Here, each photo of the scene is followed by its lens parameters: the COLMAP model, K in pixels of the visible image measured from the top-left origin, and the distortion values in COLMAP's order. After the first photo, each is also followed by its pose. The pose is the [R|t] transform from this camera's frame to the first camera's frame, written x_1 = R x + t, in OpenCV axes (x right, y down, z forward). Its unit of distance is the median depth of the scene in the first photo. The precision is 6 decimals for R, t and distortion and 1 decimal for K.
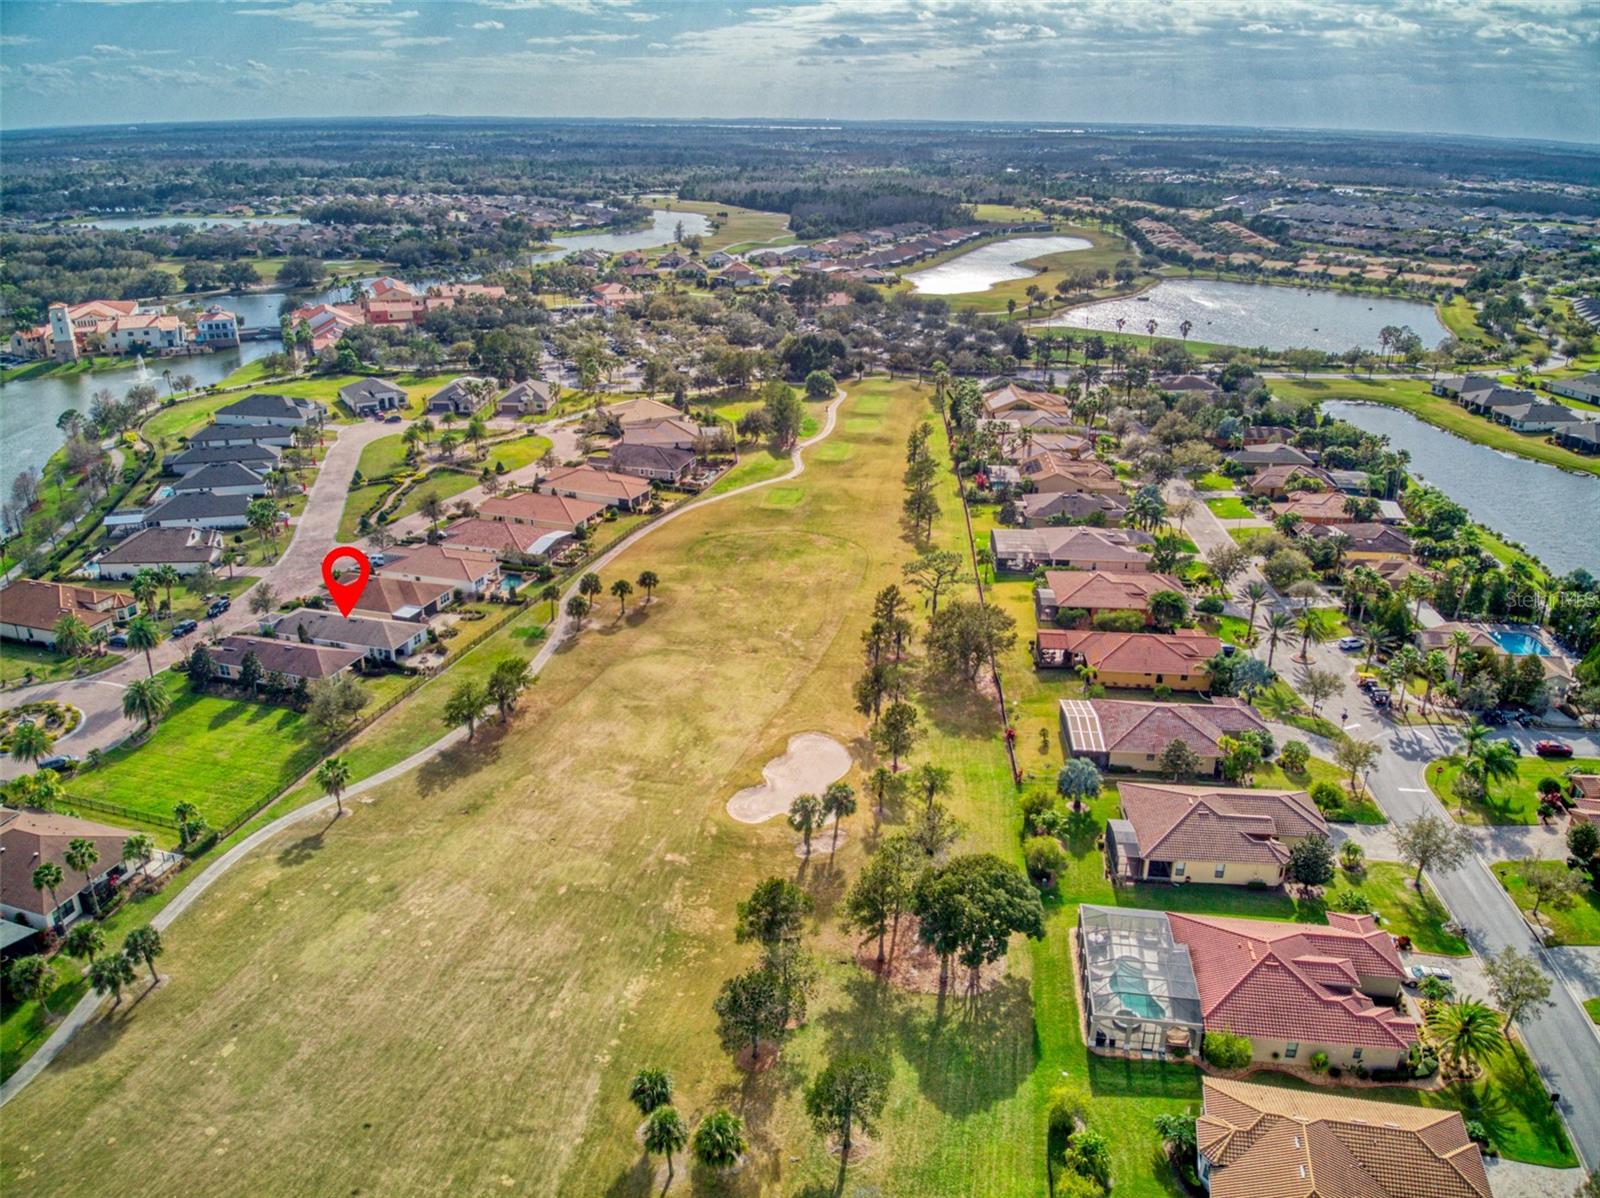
lens RADIAL K [[1174.0, 0, 793.0], [0, 1174.0, 628.6], [0, 0, 1]] dist [0.110798, -0.269353]
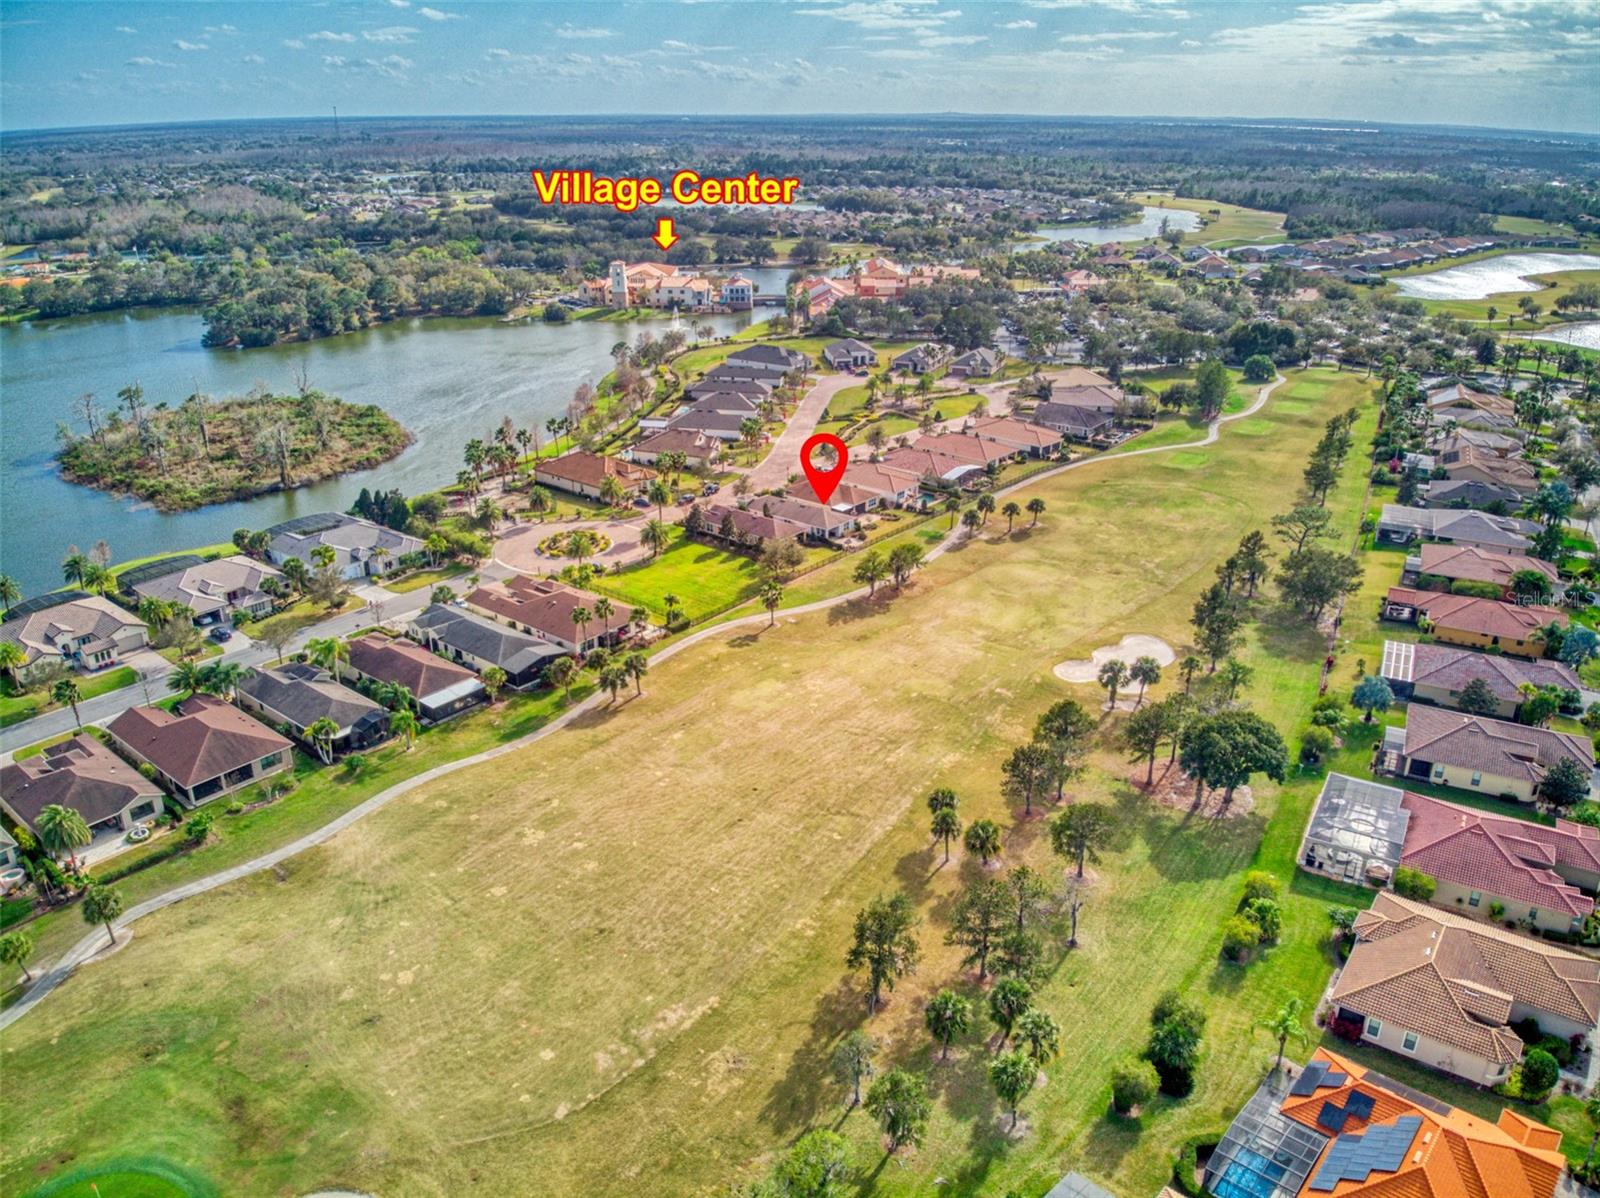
lens RADIAL K [[1174.0, 0, 793.0], [0, 1174.0, 628.6], [0, 0, 1]] dist [0.110798, -0.269353]
pose [[0.922500, 0.147995, -0.356499, 0.068097], [-0.147464, 0.988647, 0.028834, 0.062097], [0.356719, 0.025971, 0.933851, -0.140536]]
